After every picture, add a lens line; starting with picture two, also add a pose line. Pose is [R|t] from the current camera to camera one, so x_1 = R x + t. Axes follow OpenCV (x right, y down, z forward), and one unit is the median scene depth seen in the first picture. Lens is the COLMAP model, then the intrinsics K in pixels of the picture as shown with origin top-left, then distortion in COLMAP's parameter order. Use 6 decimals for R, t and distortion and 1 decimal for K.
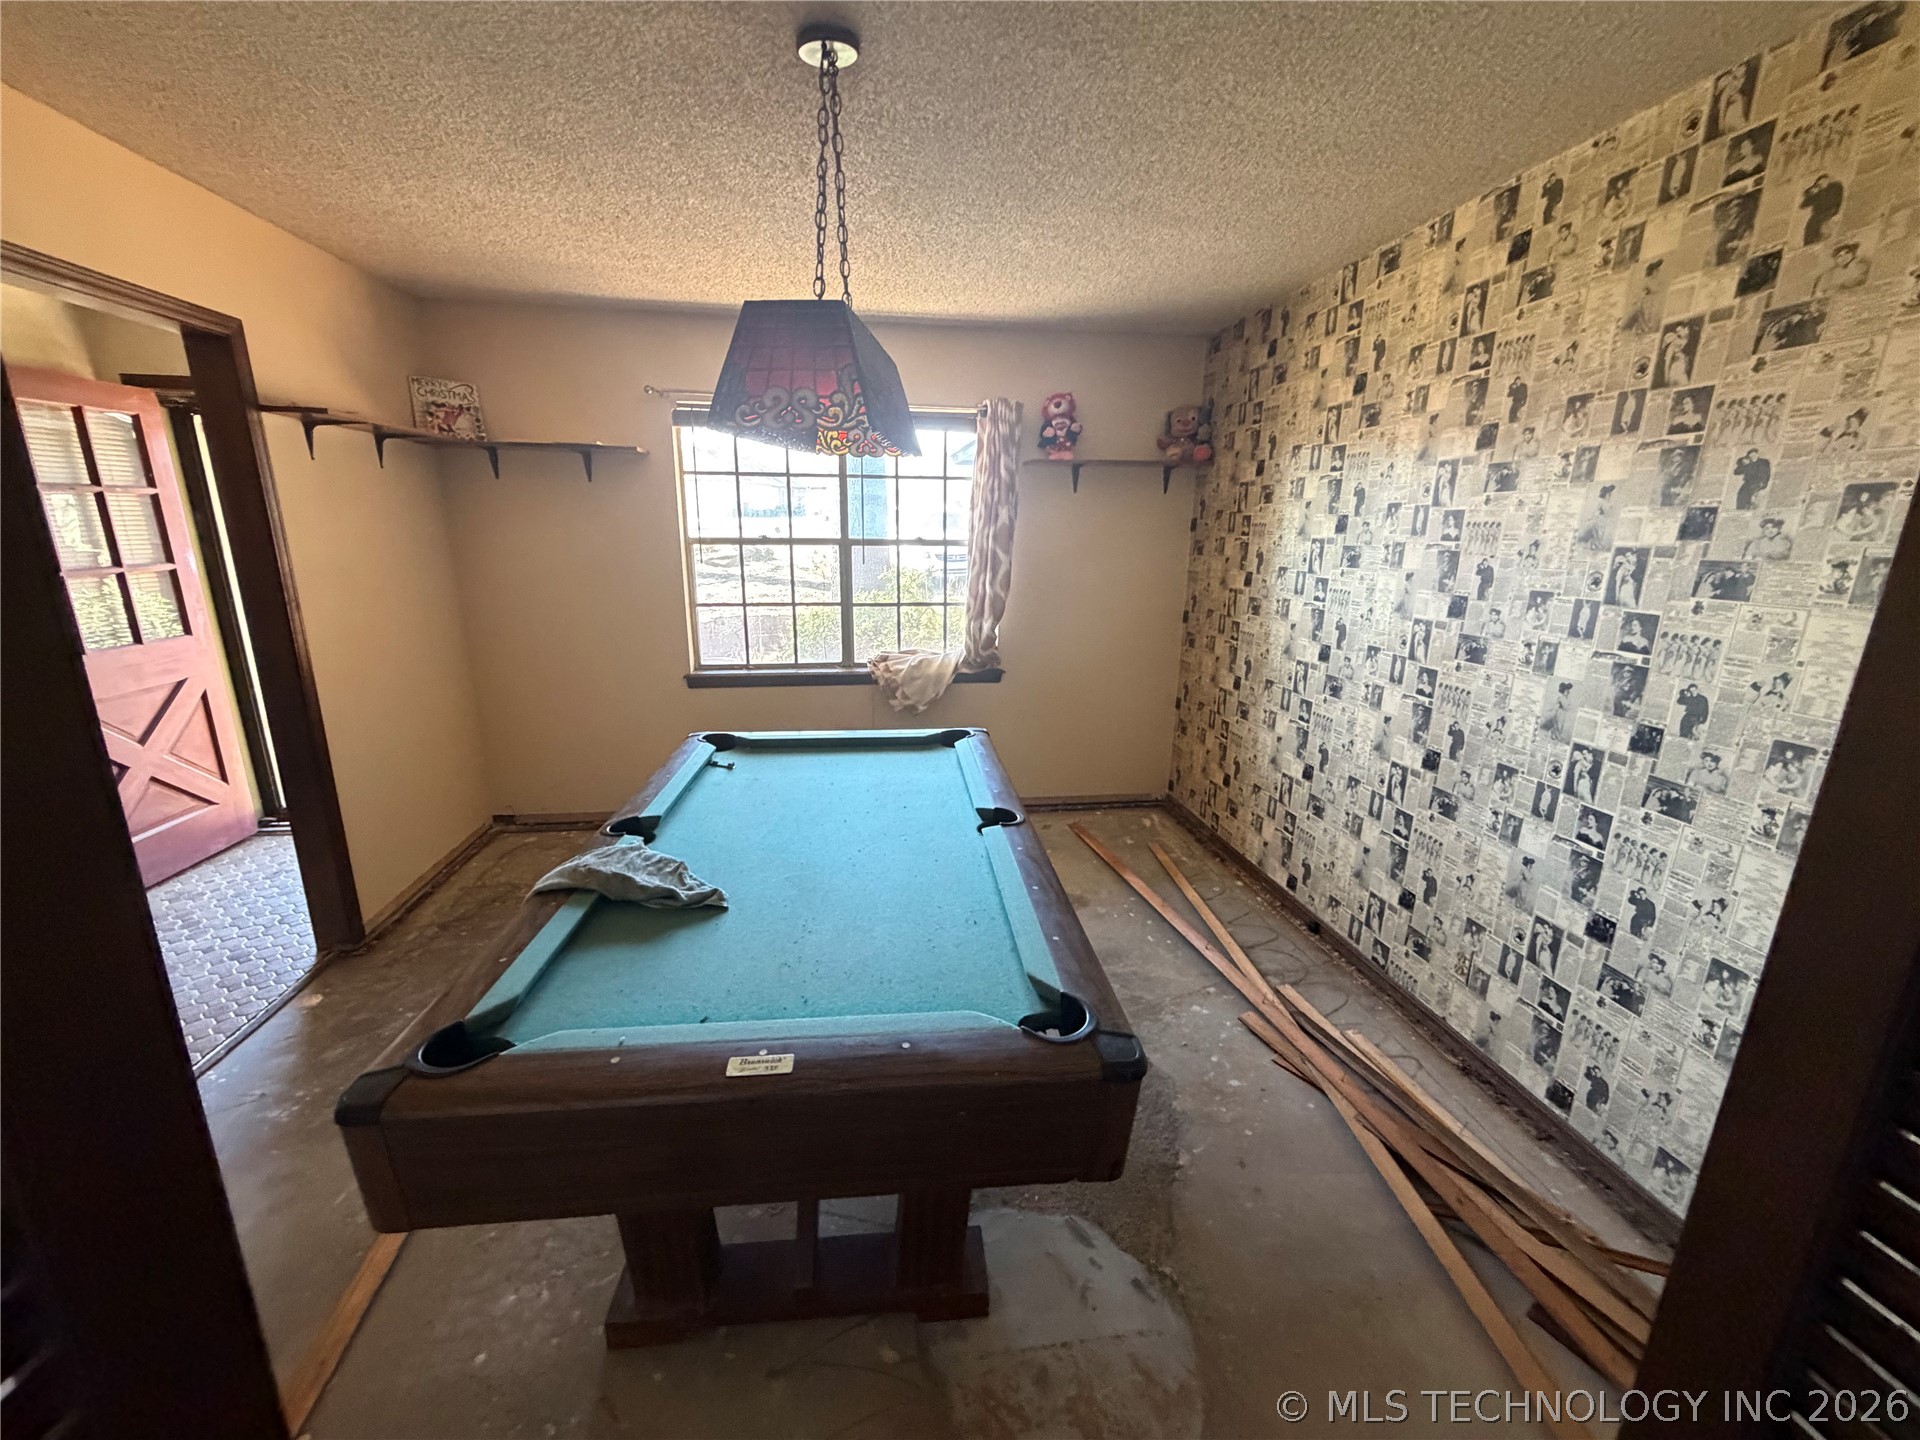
lens RADIAL K [[768.1, 0, 955.5], [0, 768.1, 722.1], [0, 0, 1]] dist [-0.000298, 0.000468]
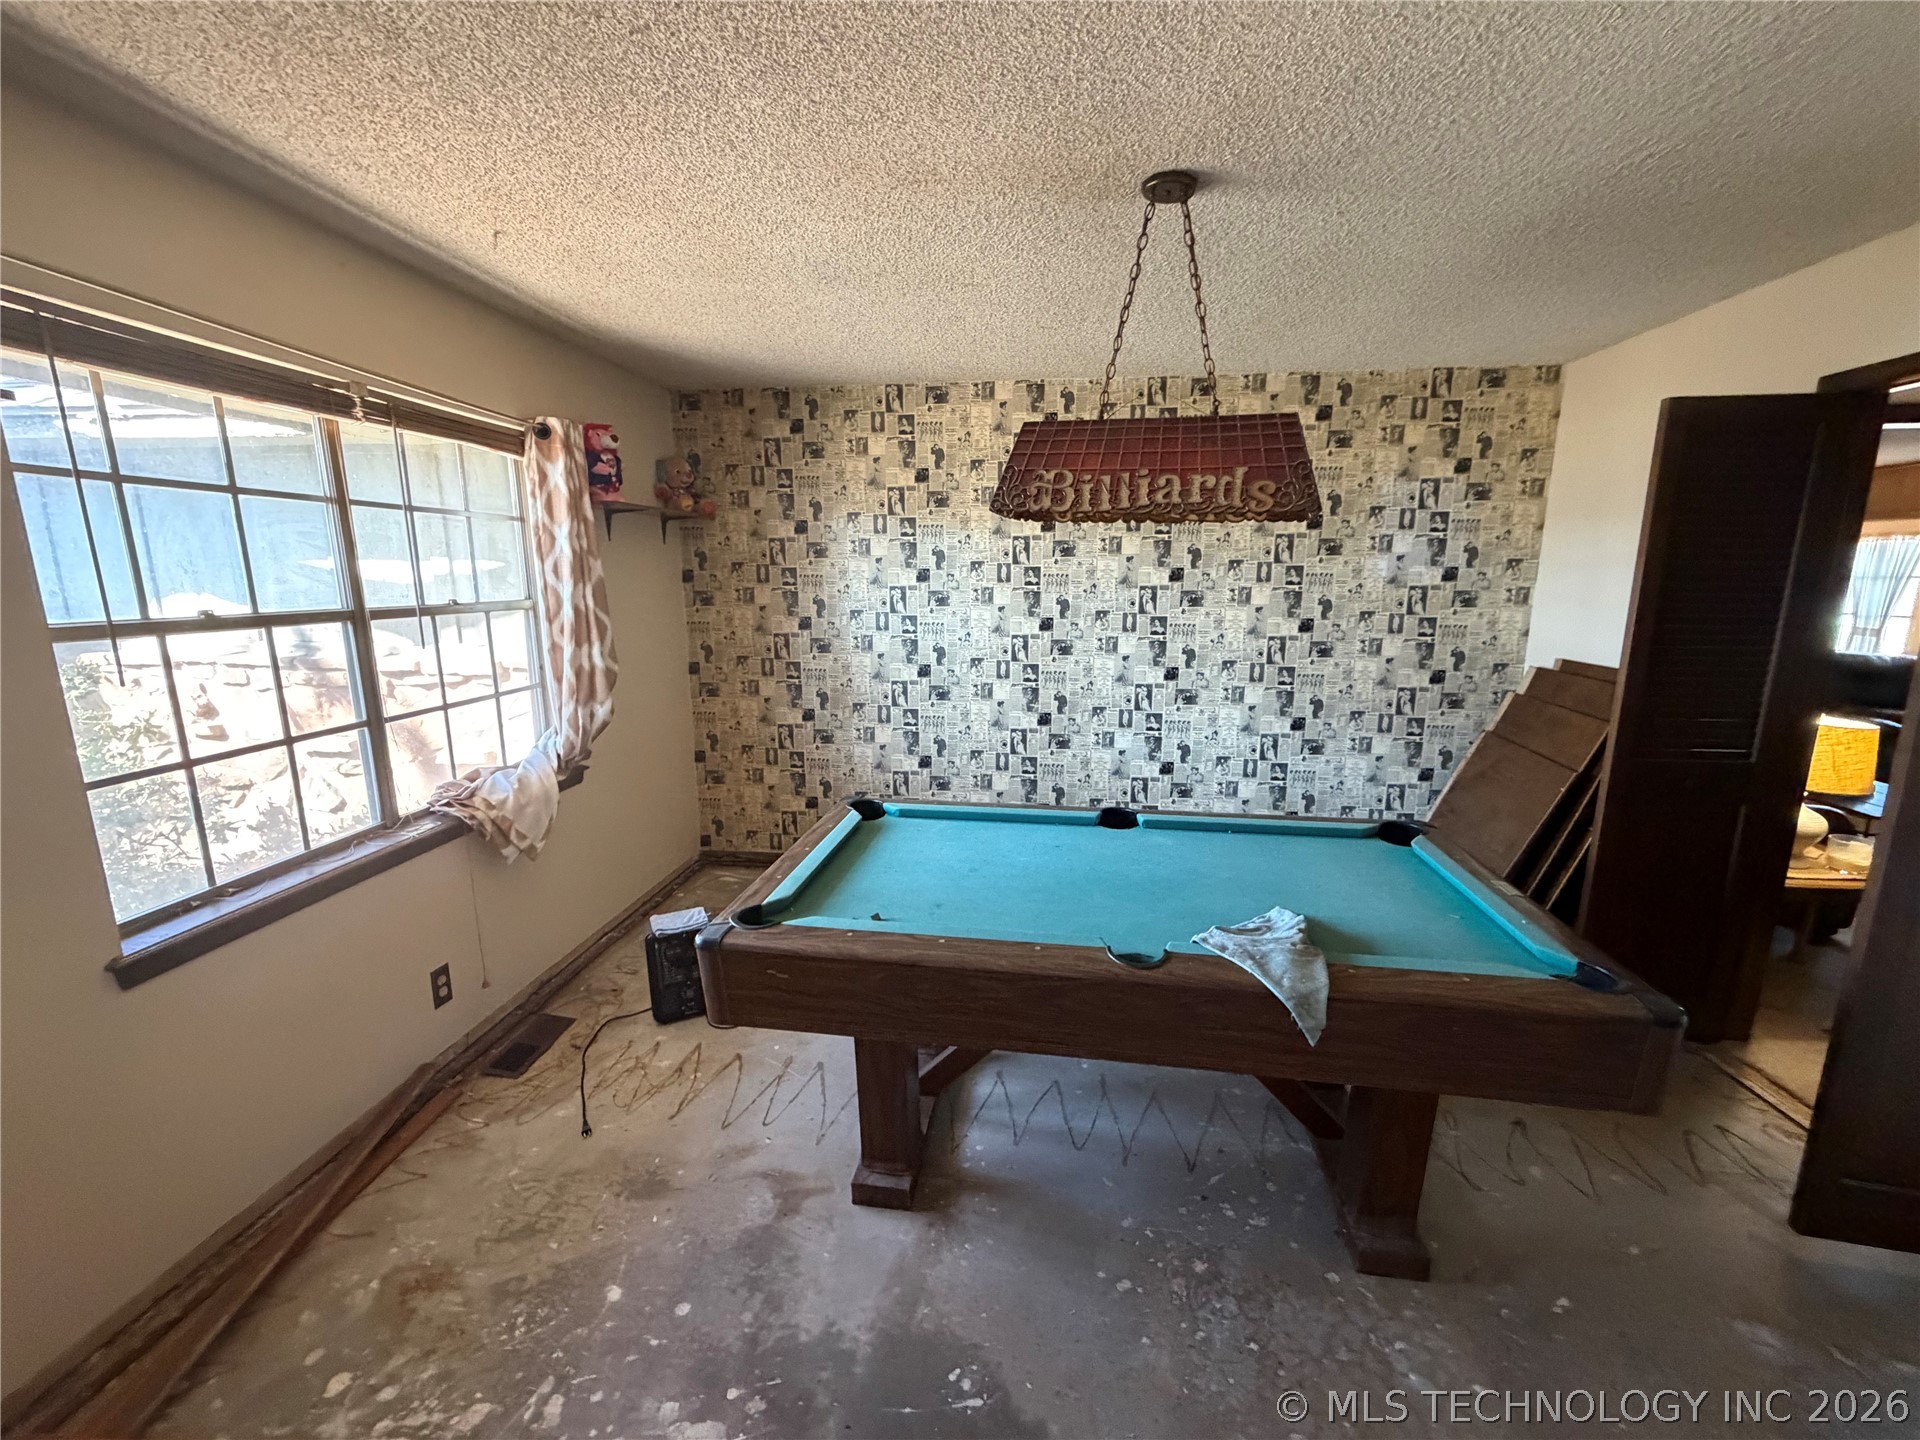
lens RADIAL K [[768.1, 0, 954.1], [0, 768.1, 723.4], [0, 0, 1]] dist [-0.000298, 0.000468]
pose [[0.247691, -0.195162, 0.948979, -0.689427], [0.244902, 0.960303, 0.133570, -0.145968], [-0.937375, 0.199323, 0.285654, 0.513607]]
